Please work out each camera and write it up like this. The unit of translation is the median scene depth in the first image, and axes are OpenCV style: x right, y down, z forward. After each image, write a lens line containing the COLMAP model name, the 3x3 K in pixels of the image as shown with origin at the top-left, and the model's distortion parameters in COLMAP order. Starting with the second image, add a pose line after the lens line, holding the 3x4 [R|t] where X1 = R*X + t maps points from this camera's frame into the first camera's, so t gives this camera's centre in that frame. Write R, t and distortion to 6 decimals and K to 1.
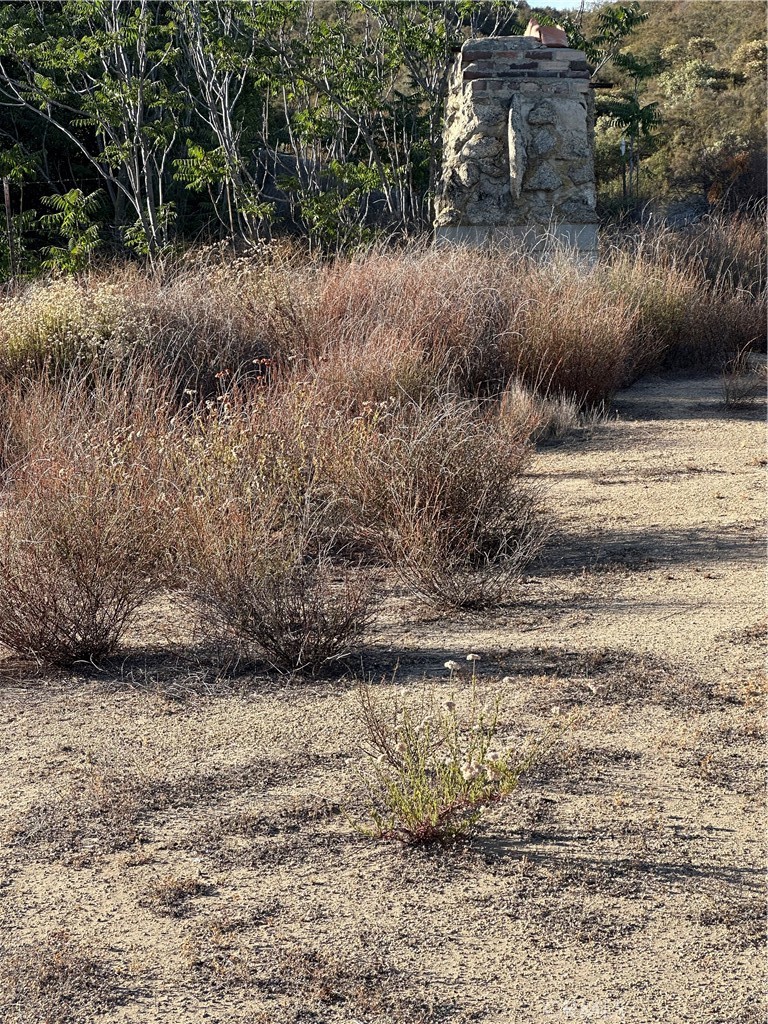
lens RADIAL K [[2349.1, 0, 389.8], [0, 2349.1, 521.7], [0, 0, 1]] dist [0.181322, 0.000000]
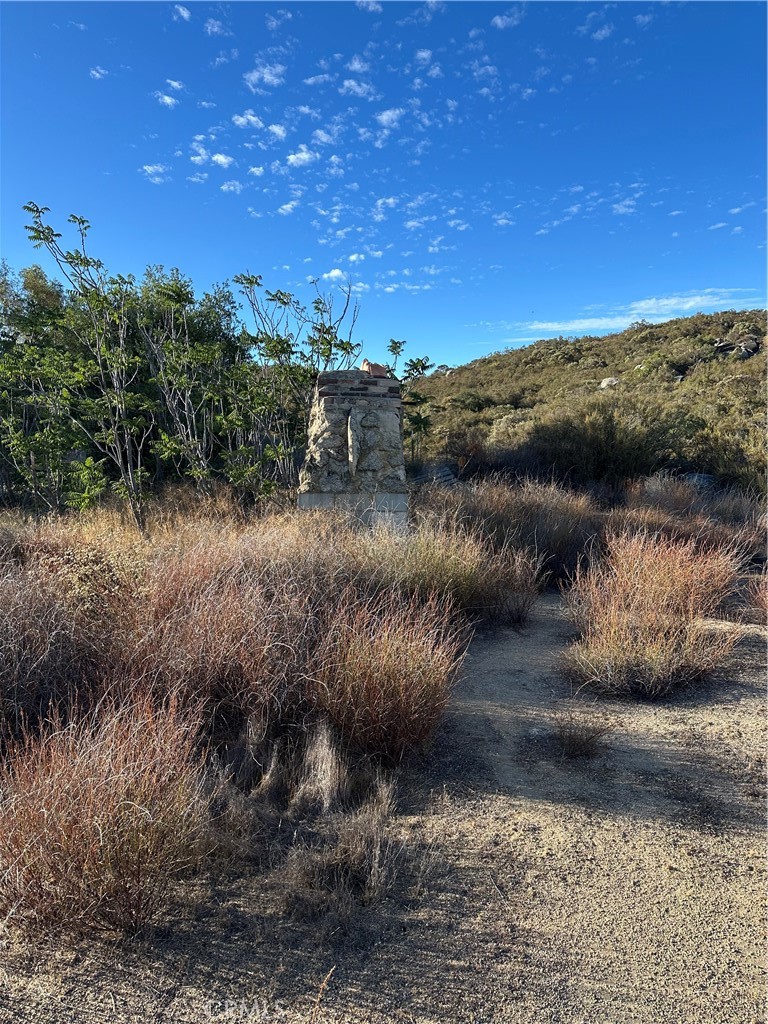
lens RADIAL K [[731.5, 0, 373.6], [0, 731.5, 539.3], [0, 0, 1]] dist [0.090025, -0.067508]
pose [[0.998131, 0.013380, 0.059628, 0.039070], [-0.013013, 0.999894, -0.006535, -0.091811], [-0.059709, 0.005747, 0.998199, 0.523662]]
